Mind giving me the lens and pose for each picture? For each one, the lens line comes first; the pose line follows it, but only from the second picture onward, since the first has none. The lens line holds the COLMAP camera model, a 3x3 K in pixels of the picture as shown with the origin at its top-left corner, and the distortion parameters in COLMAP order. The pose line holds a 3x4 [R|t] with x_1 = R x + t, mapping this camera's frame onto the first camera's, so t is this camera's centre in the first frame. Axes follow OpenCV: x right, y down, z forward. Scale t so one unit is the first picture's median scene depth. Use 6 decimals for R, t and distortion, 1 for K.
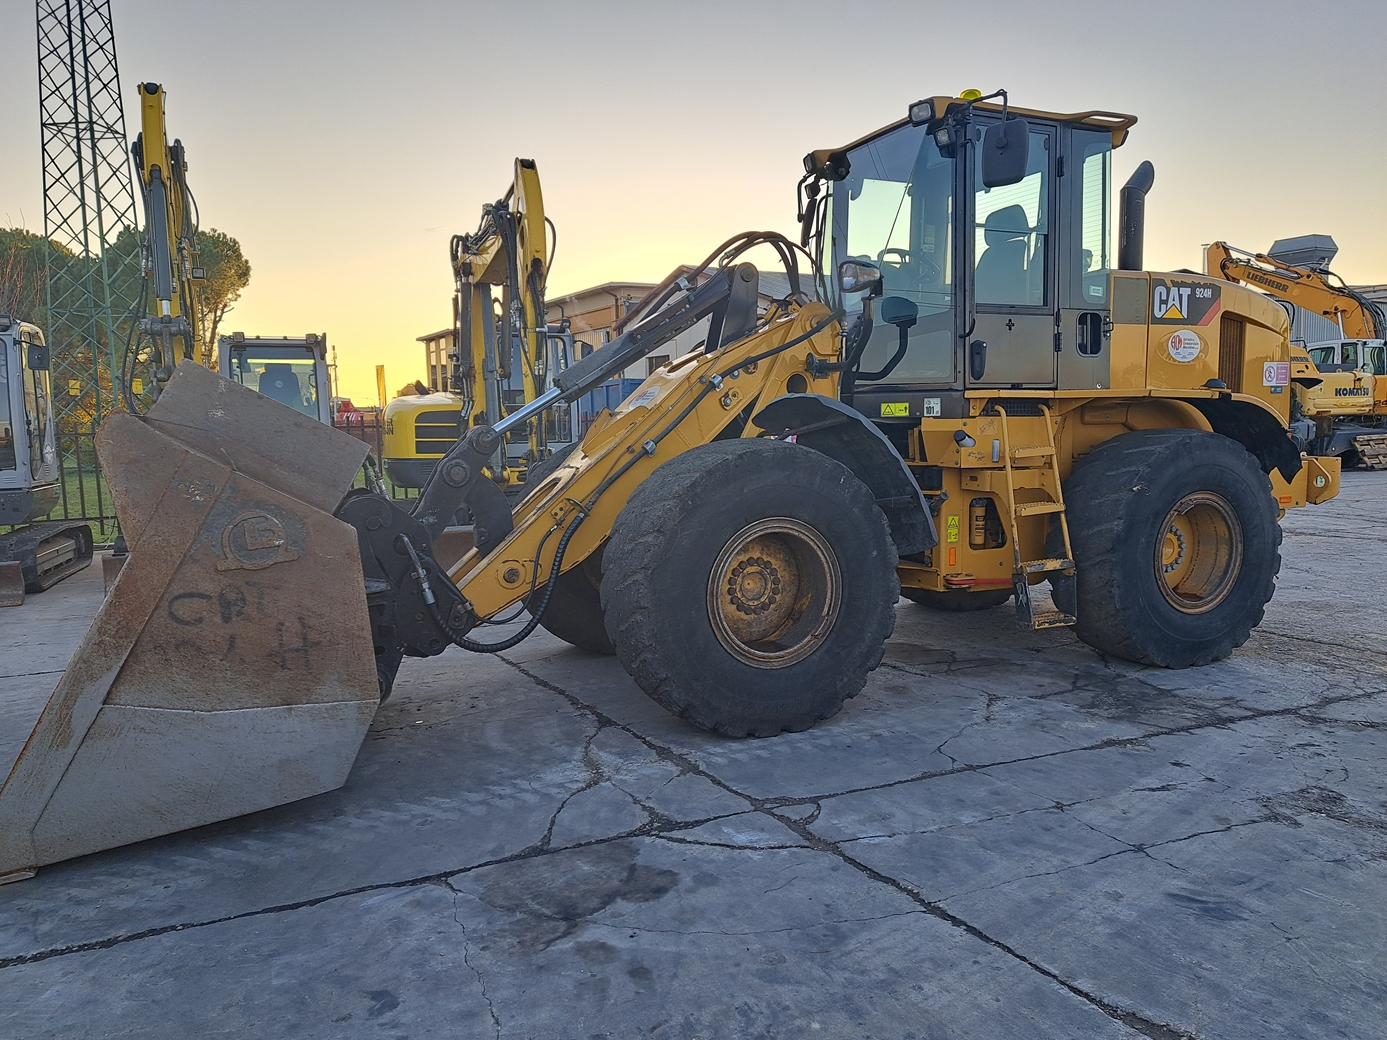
lens RADIAL K [[974.7, 0, 730.6], [0, 974.7, 516.4], [0, 0, 1]] dist [0.060399, -0.047986]
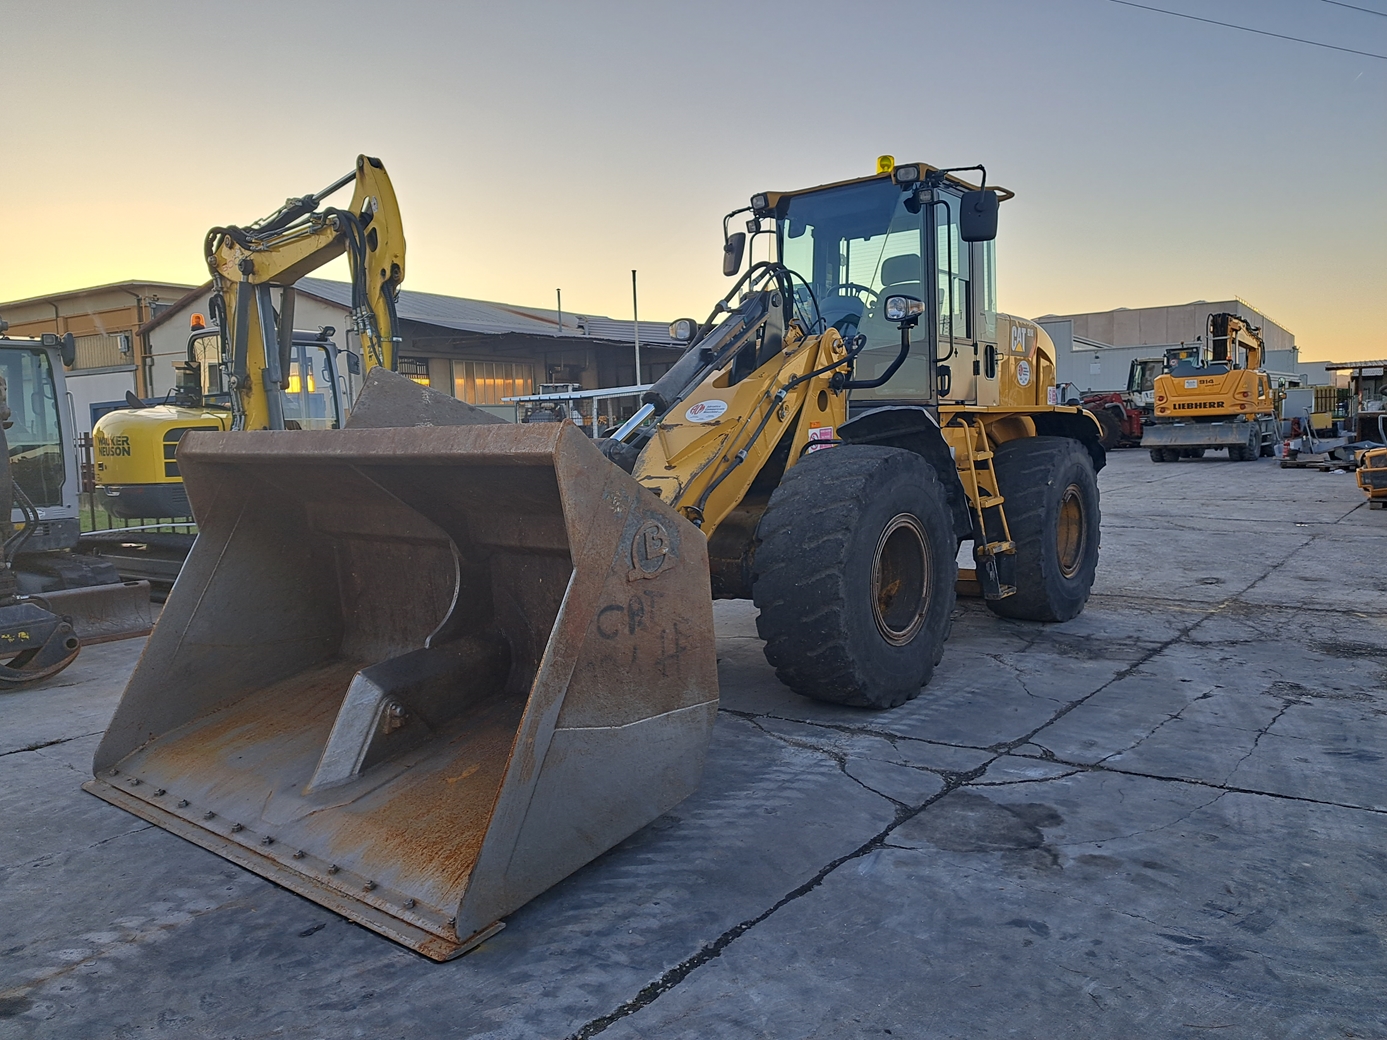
lens RADIAL K [[974.7, 0, 704.6], [0, 974.7, 505.0], [0, 0, 1]] dist [0.060399, -0.047986]
pose [[0.894302, -0.038729, 0.445785, -0.856640], [0.052395, 0.998458, -0.018367, 0.000397], [-0.444386, 0.039782, 0.894952, 0.083851]]
